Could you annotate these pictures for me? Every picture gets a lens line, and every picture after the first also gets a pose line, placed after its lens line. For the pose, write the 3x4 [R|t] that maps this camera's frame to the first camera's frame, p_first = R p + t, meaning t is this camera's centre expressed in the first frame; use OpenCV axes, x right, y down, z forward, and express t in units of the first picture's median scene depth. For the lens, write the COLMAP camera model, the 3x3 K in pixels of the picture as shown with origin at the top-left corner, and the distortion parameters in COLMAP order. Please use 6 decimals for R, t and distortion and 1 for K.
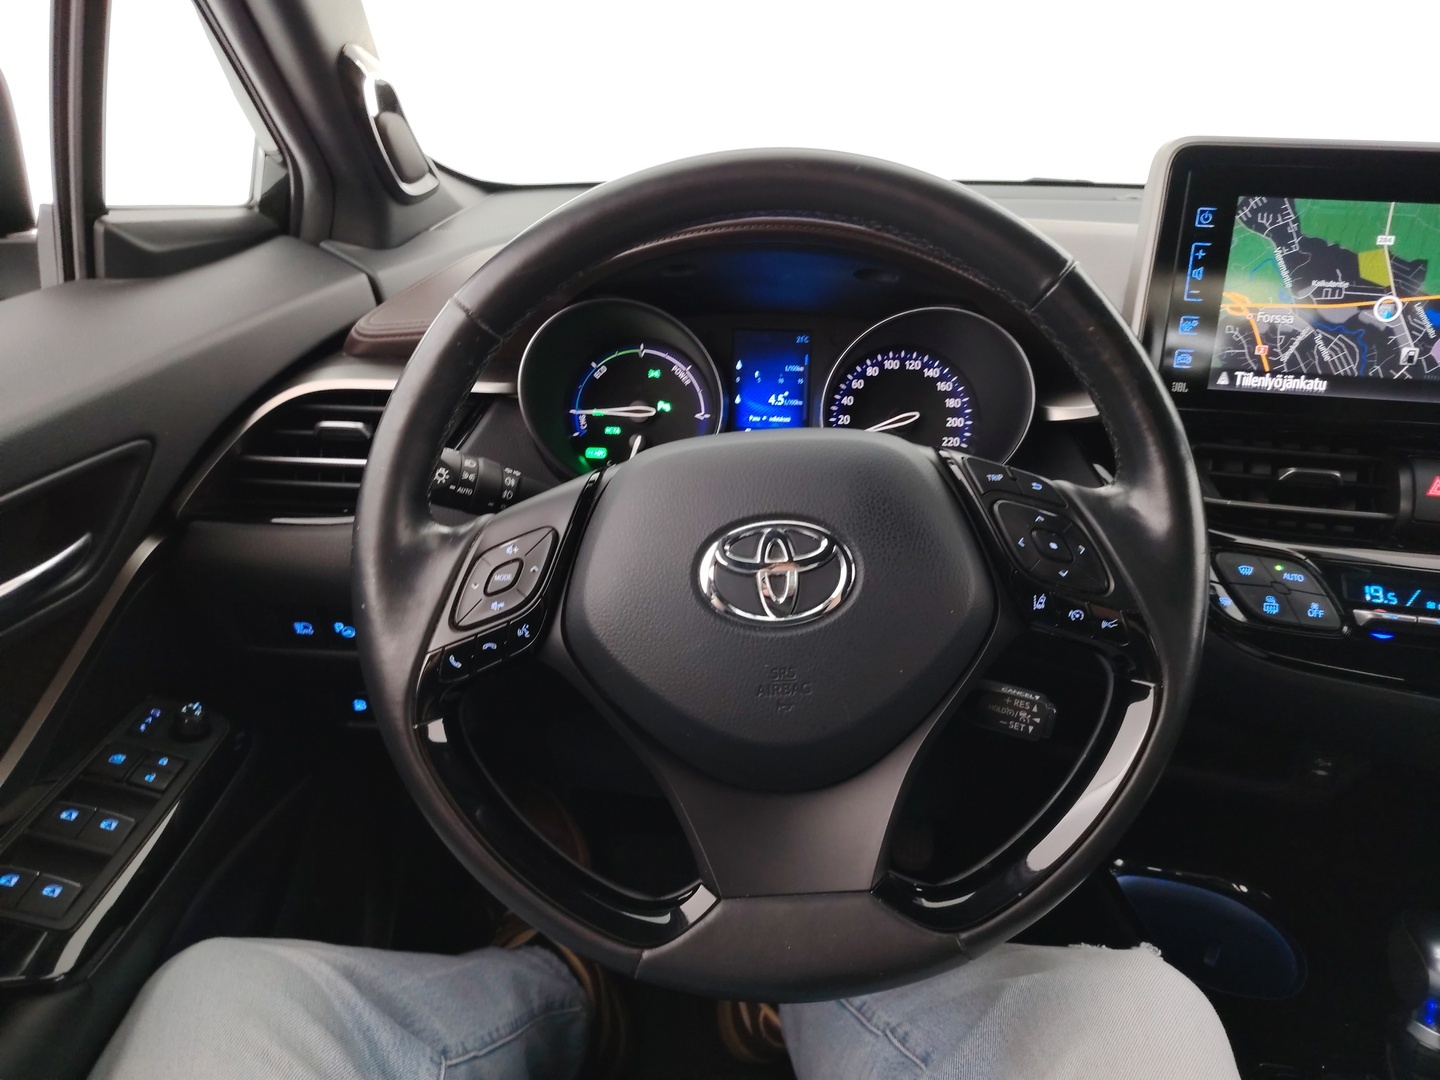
lens RADIAL K [[1031.1, 0, 720.0], [0, 1031.1, 540.0], [0, 0, 1]] dist [0.054471, -0.096516]
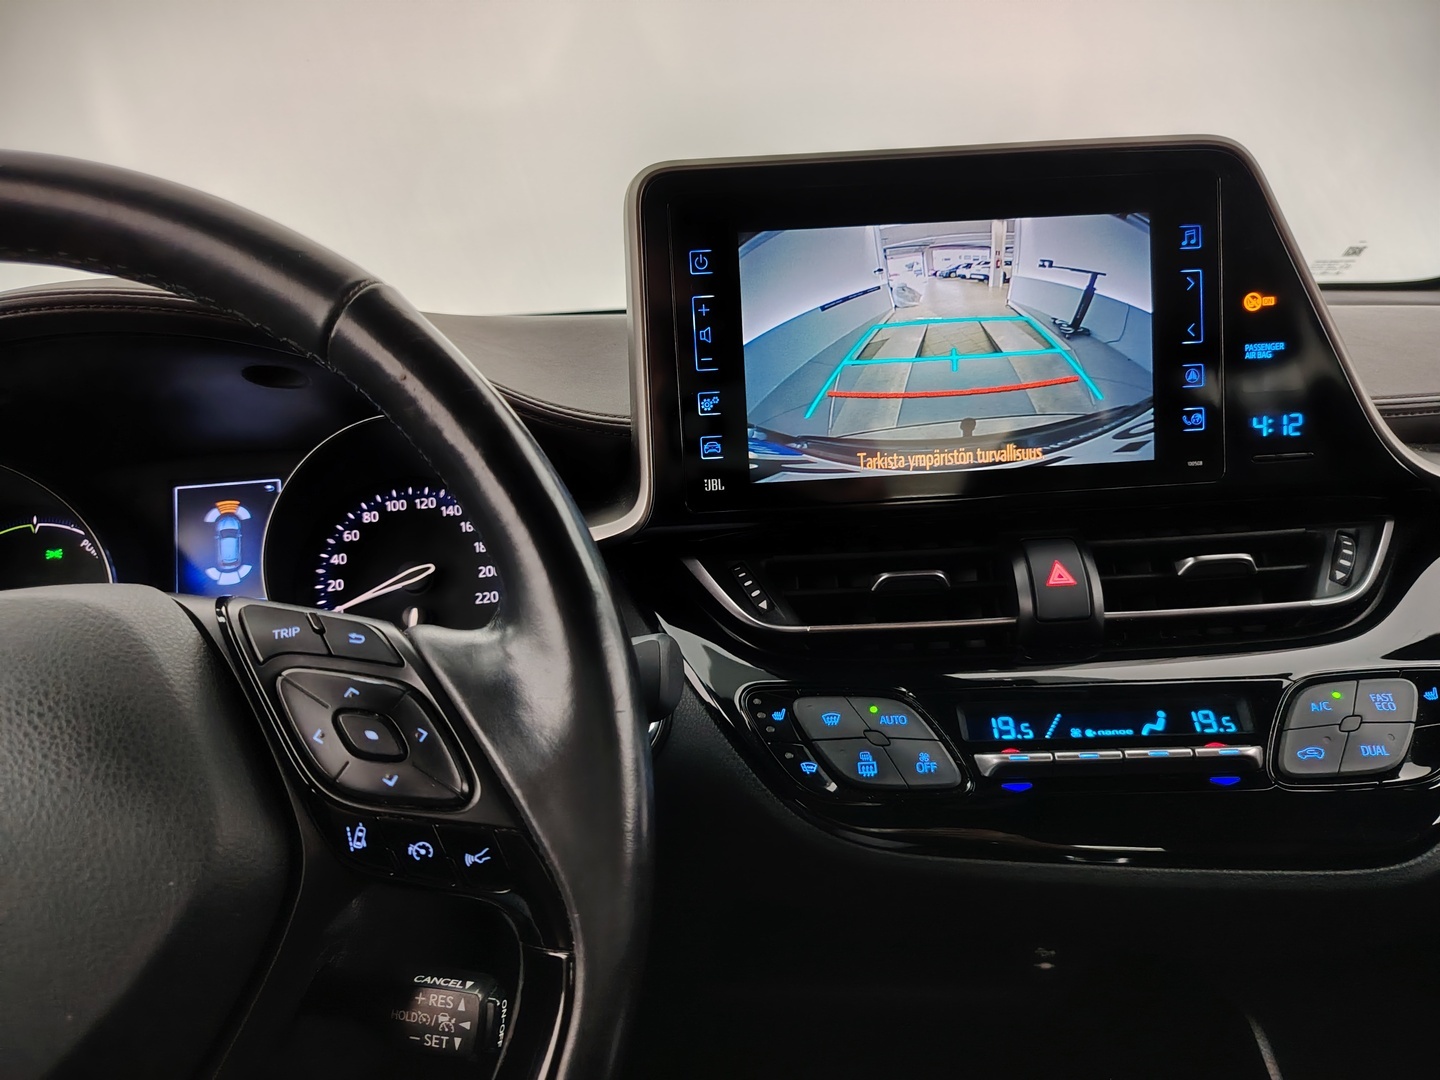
lens RADIAL K [[1031.1, 0, 720.0], [0, 1031.1, 540.0], [0, 0, 1]] dist [0.054471, -0.096516]
pose [[0.981015, -0.113551, 0.157211, 0.333383], [0.140364, 0.975121, -0.171574, 0.020104], [-0.133818, 0.190383, 0.972547, 0.292751]]
